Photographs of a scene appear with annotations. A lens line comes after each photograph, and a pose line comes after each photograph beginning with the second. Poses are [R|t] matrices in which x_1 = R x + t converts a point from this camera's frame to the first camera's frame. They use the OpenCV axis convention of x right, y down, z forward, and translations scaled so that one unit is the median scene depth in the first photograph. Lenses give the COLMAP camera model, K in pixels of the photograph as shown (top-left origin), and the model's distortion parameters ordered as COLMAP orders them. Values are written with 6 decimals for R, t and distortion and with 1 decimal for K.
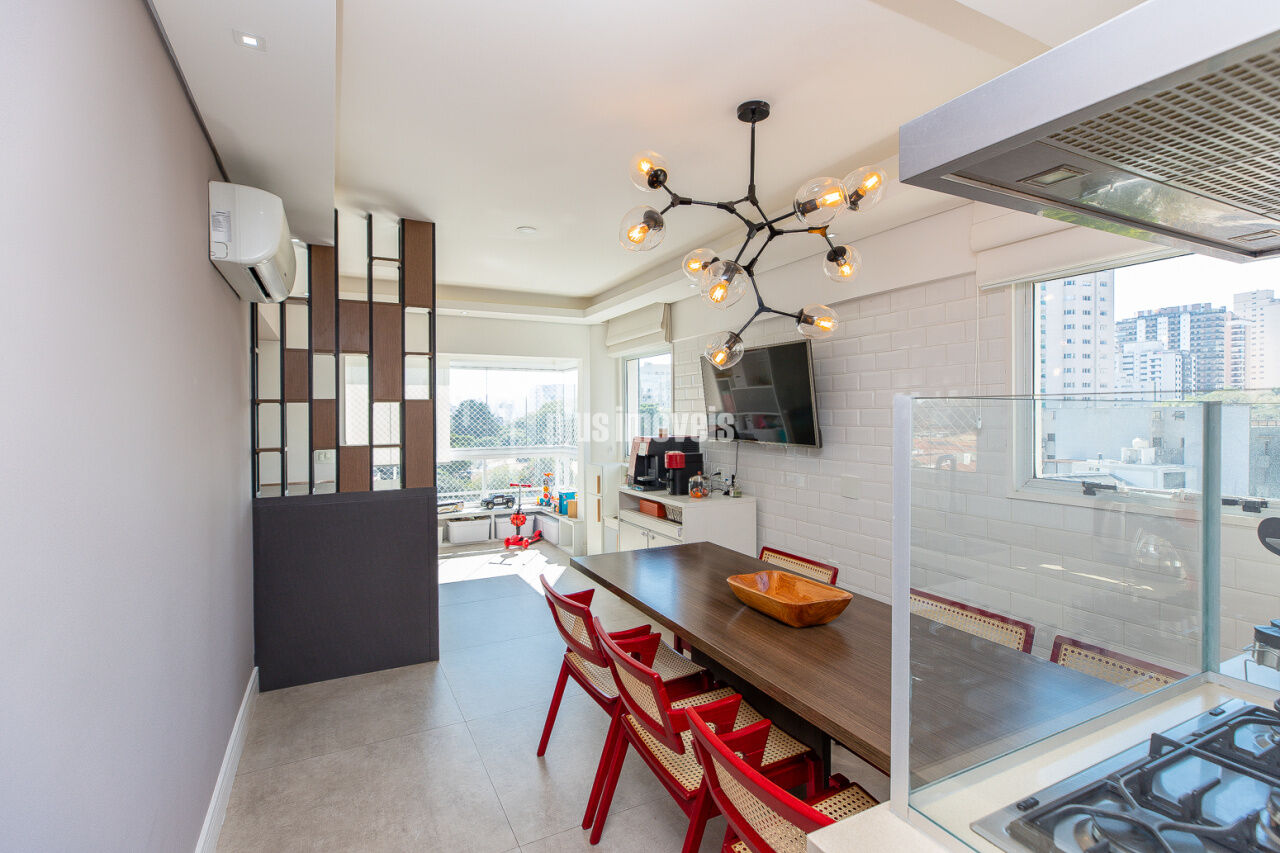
lens RADIAL K [[591.2, 0, 643.0], [0, 591.2, 423.7], [0, 0, 1]] dist [-0.002170, 0.000099]
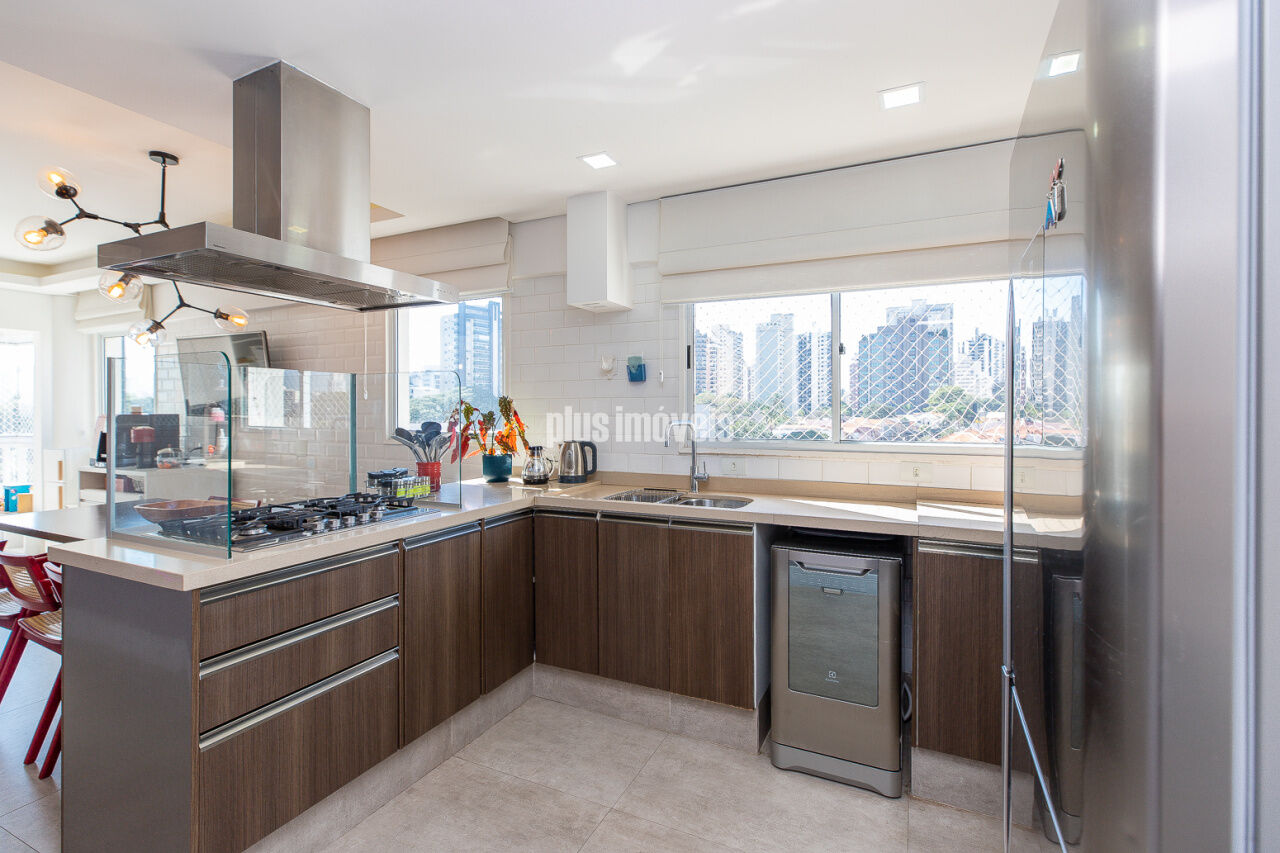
lens RADIAL K [[591.2, 0, 632.1], [0, 591.2, 412.8], [0, 0, 1]] dist [-0.002170, 0.000099]
pose [[0.801372, 0.001881, 0.598164, 0.217958], [0.004109, 0.999954, -0.008648, 0.061791], [-0.598153, 0.009388, 0.801327, -0.650929]]
